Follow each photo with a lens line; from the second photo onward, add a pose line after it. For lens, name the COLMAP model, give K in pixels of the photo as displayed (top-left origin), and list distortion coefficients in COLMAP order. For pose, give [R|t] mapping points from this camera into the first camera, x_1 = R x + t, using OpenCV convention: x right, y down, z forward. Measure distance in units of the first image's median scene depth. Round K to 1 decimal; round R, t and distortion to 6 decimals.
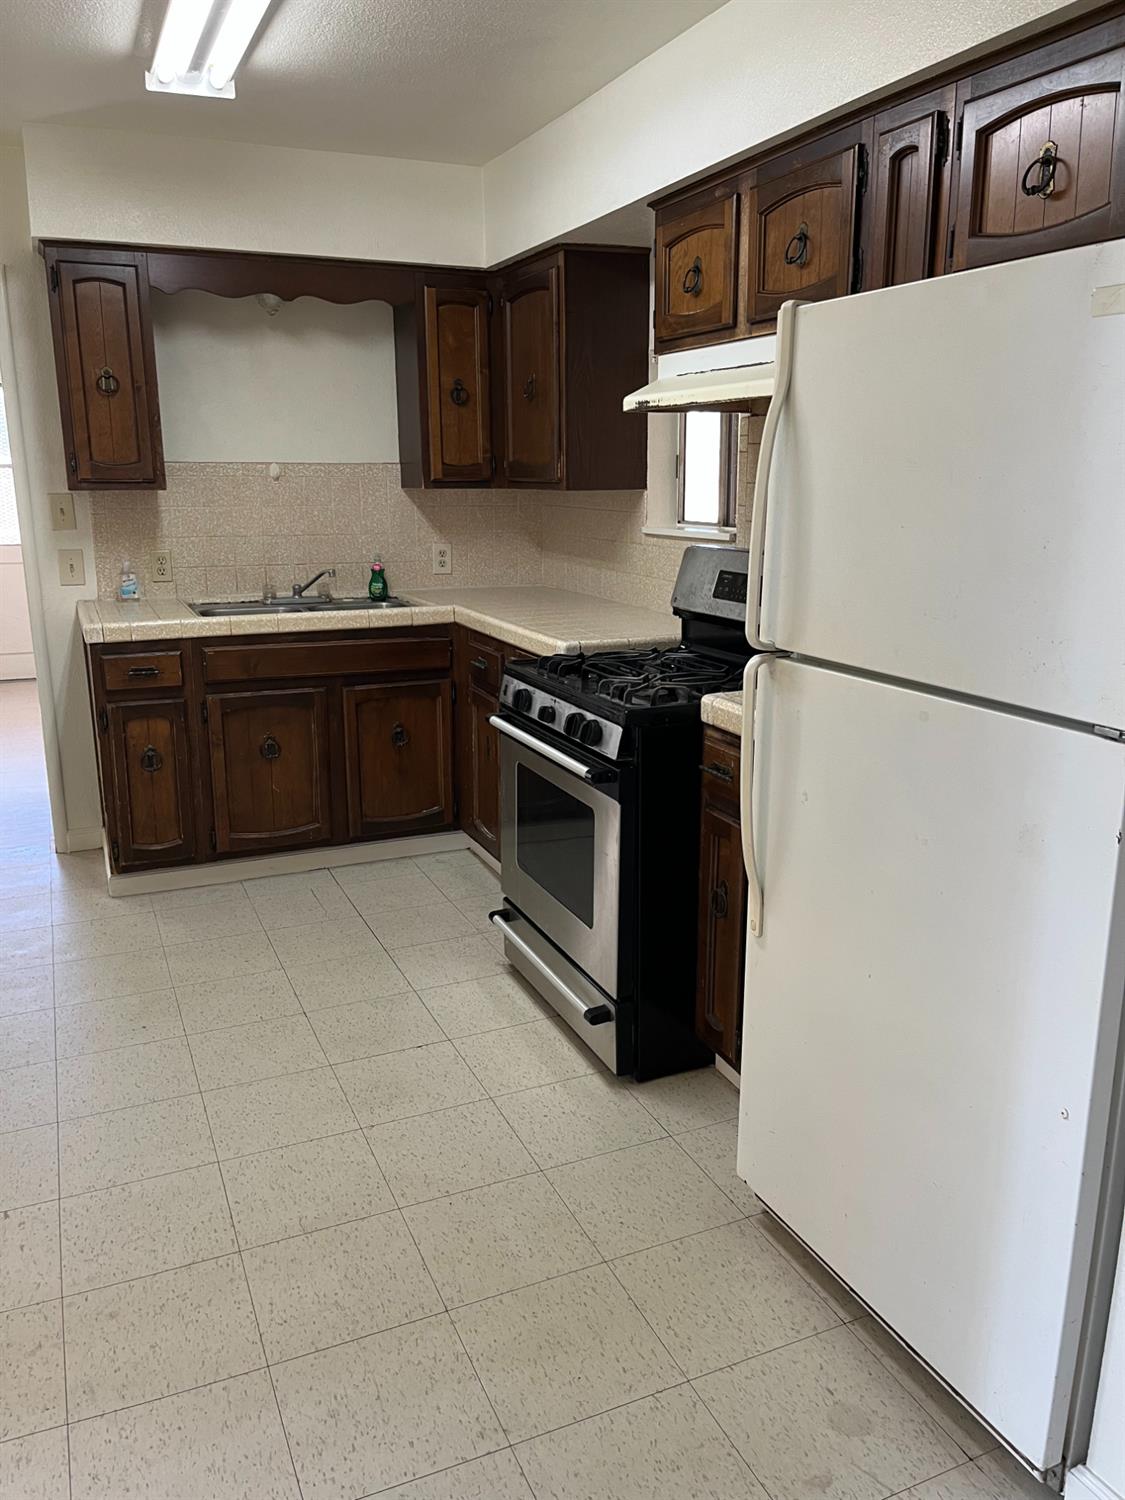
lens RADIAL K [[1141.3, 0, 565.2], [0, 1141.3, 750.9], [0, 0, 1]] dist [0.045323, -0.048774]
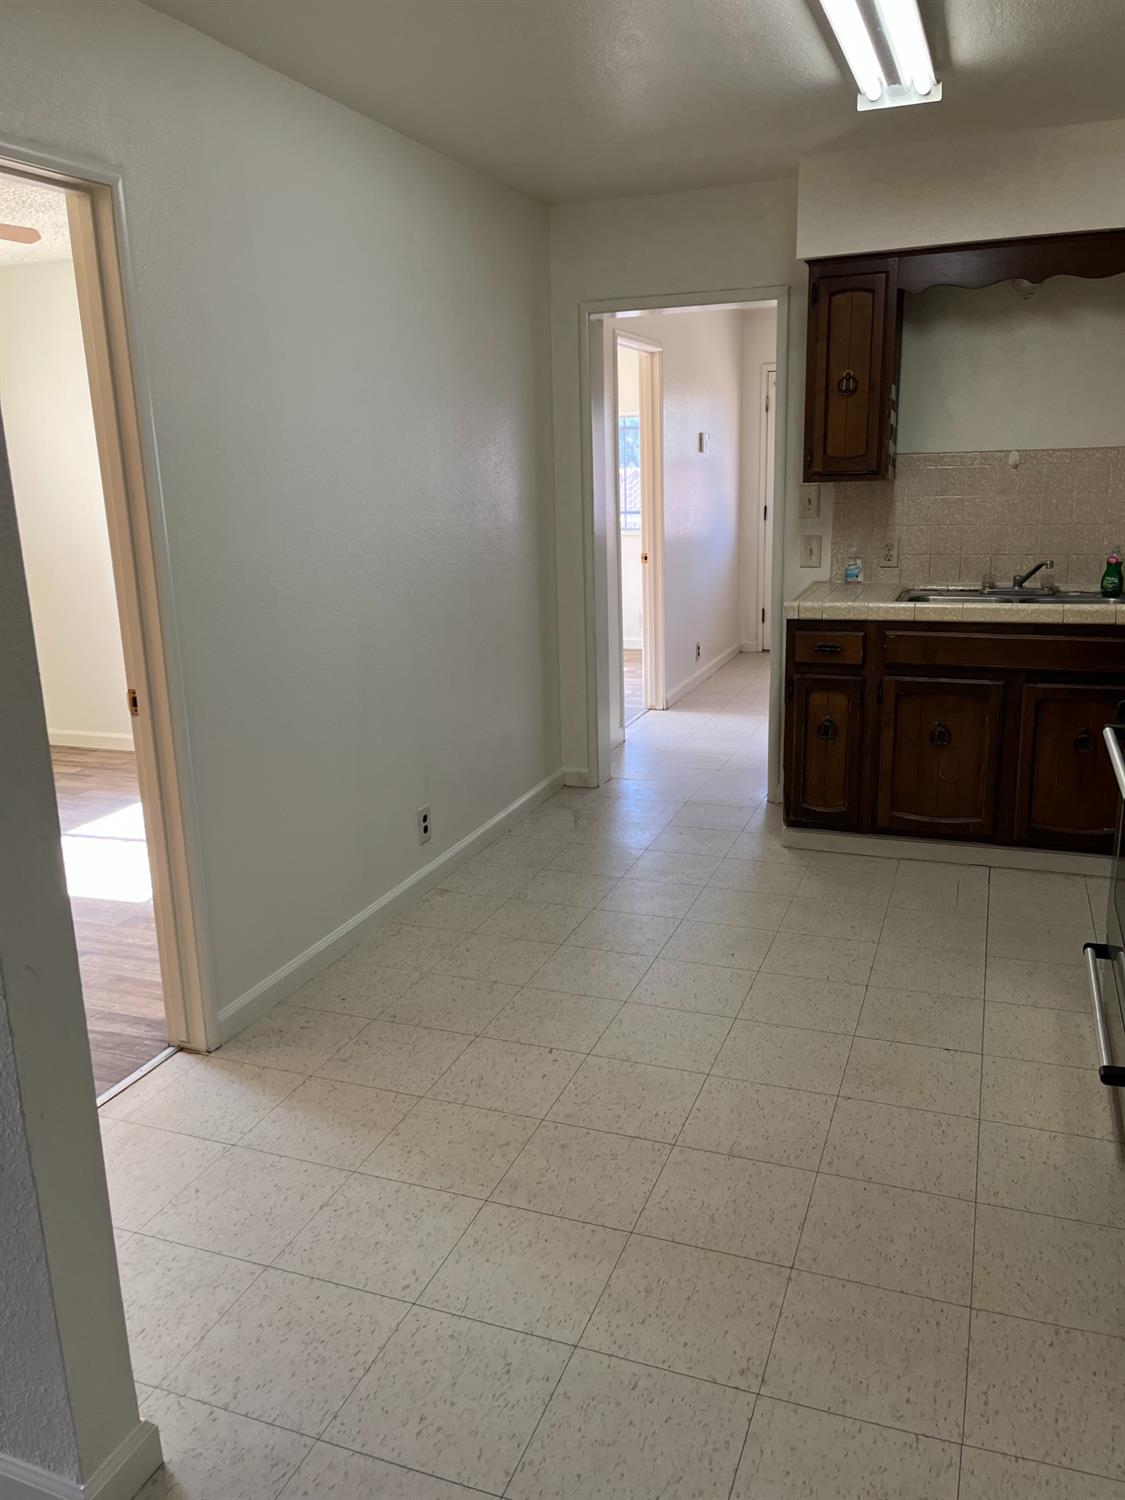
lens RADIAL K [[1141.3, 0, 565.2], [0, 1141.3, 750.9], [0, 0, 1]] dist [0.045323, -0.048774]
pose [[0.712368, 0.150127, -0.685561, 0.206754], [-0.142966, 0.987411, 0.067671, -0.009922], [0.687090, 0.049805, 0.724864, 0.039838]]
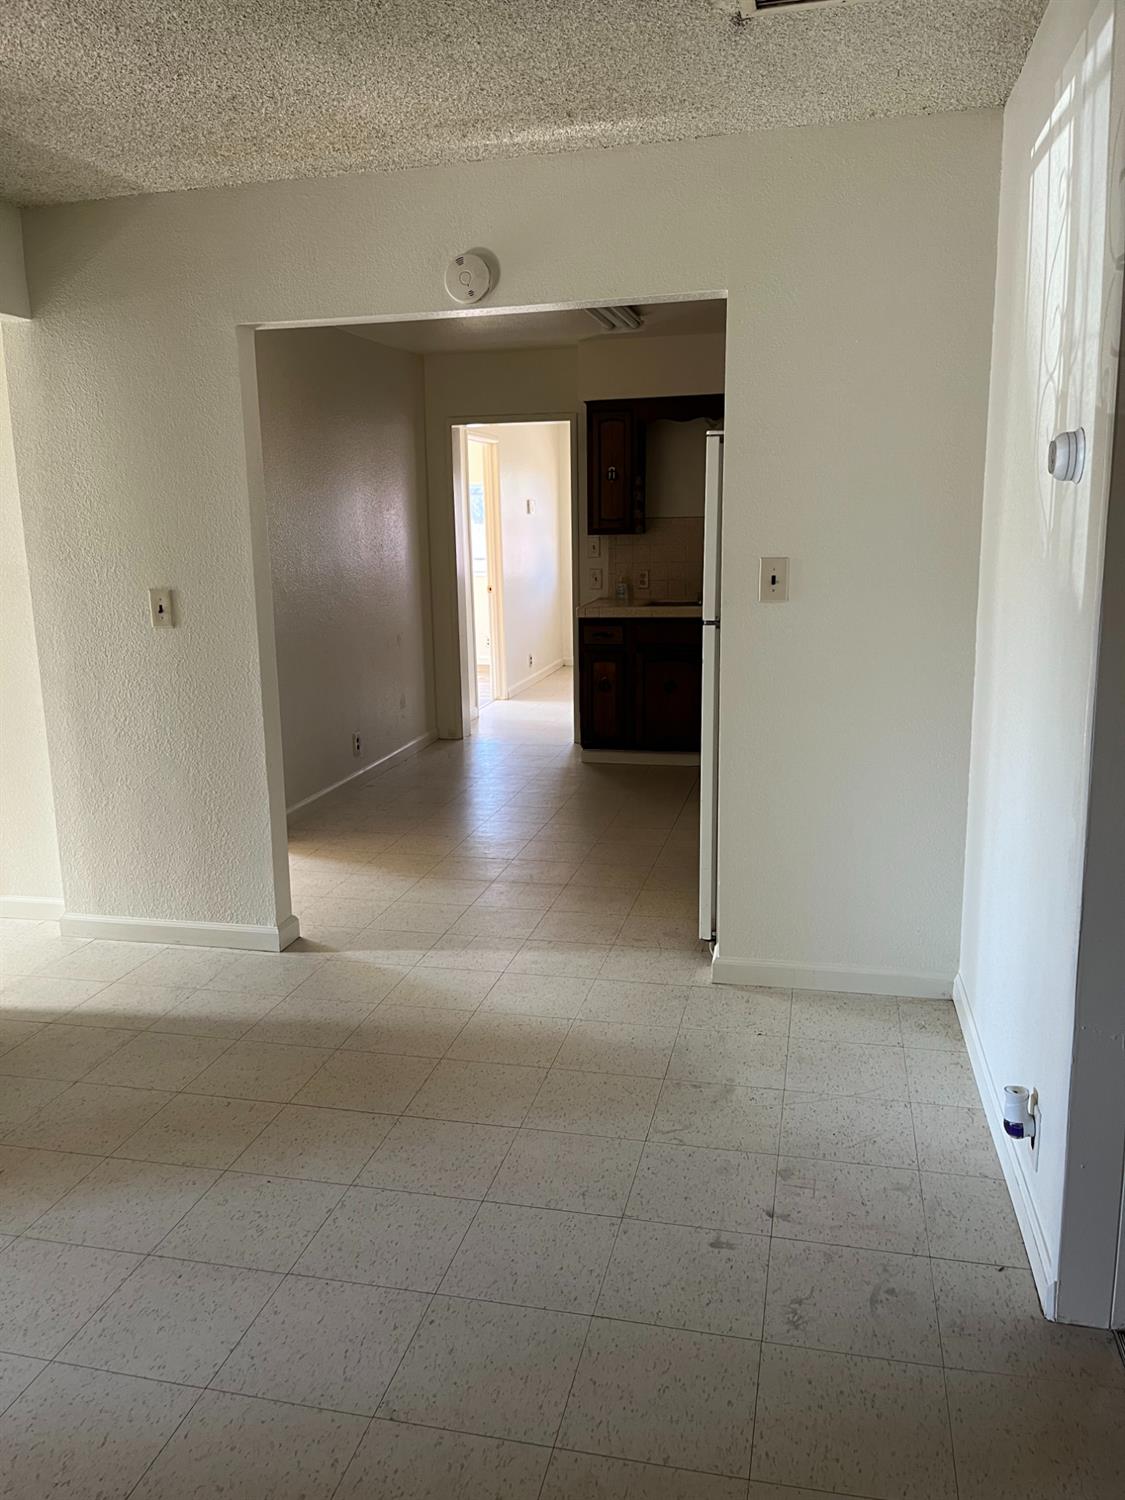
lens RADIAL K [[1141.3, 0, 565.2], [0, 1141.3, 750.9], [0, 0, 1]] dist [0.045323, -0.048774]
pose [[0.801027, 0.104184, -0.589492, 0.632539], [-0.126301, 0.991985, 0.003695, 0.108338], [0.585153, 0.071494, 0.807765, -0.451221]]
